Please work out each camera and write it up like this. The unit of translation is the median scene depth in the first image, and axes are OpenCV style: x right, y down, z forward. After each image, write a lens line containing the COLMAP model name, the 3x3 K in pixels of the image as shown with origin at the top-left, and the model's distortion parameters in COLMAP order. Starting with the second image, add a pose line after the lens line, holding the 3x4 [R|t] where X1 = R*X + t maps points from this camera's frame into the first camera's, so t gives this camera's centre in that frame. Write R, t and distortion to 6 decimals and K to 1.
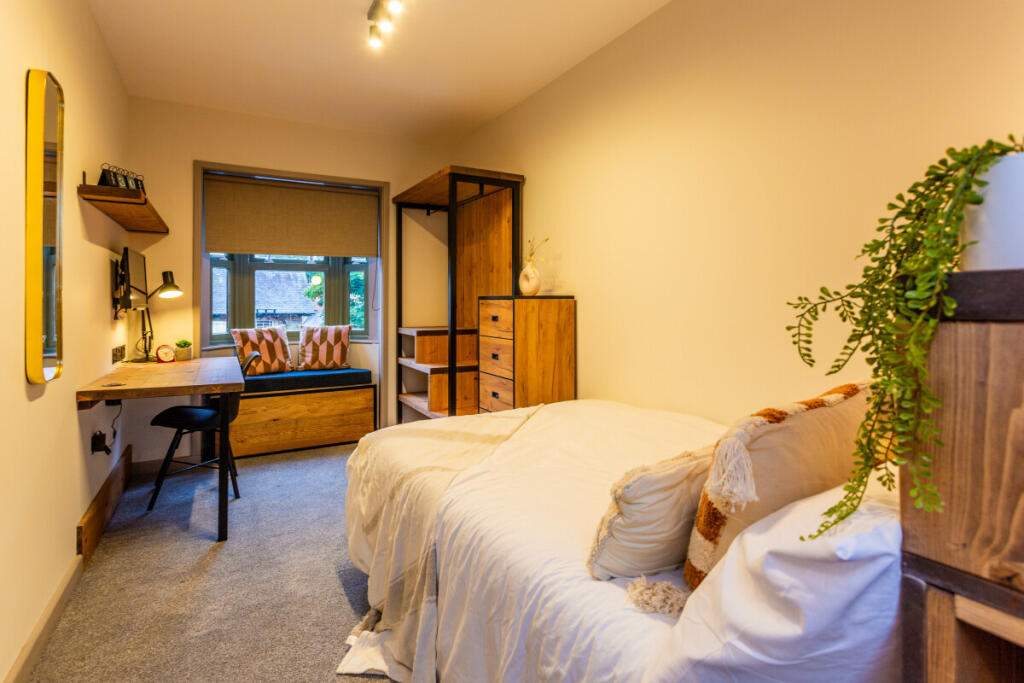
lens RADIAL K [[520.8, 0, 511.3], [0, 520.8, 308.5], [0, 0, 1]] dist [-0.004907, -0.000475]
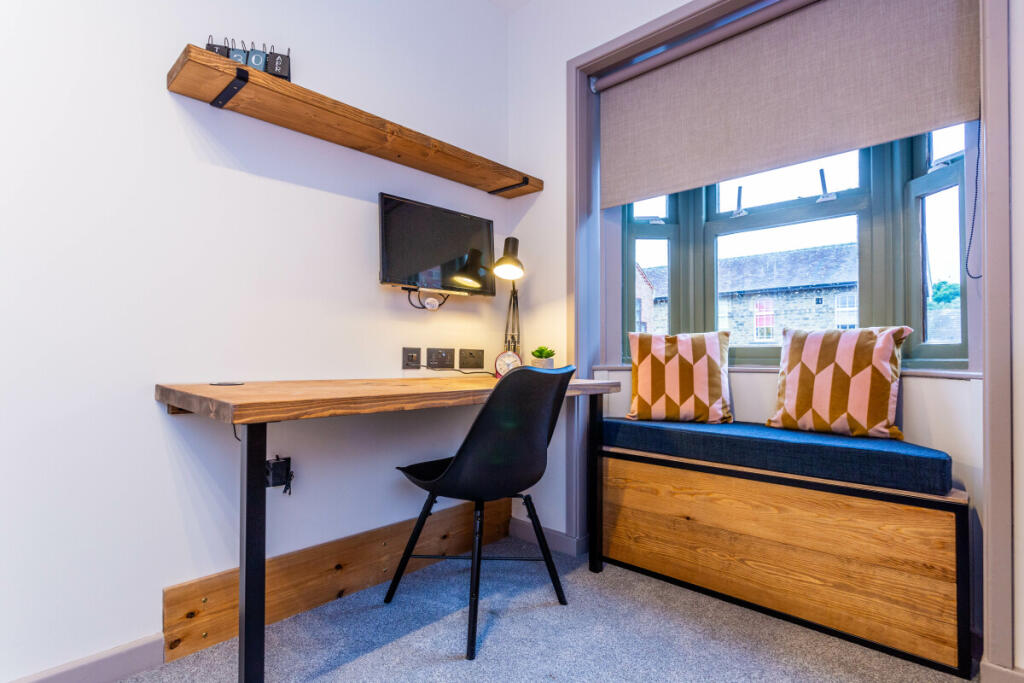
lens RADIAL K [[526.6, 0, 512.0], [0, 526.6, 341.5], [0, 0, 1]] dist [-0.001317, -0.000251]
pose [[0.268293, -0.012166, -0.963260, -0.021207], [0.000355, 0.999921, -0.012530, 0.050577], [0.963337, 0.003020, 0.268277, 0.652502]]
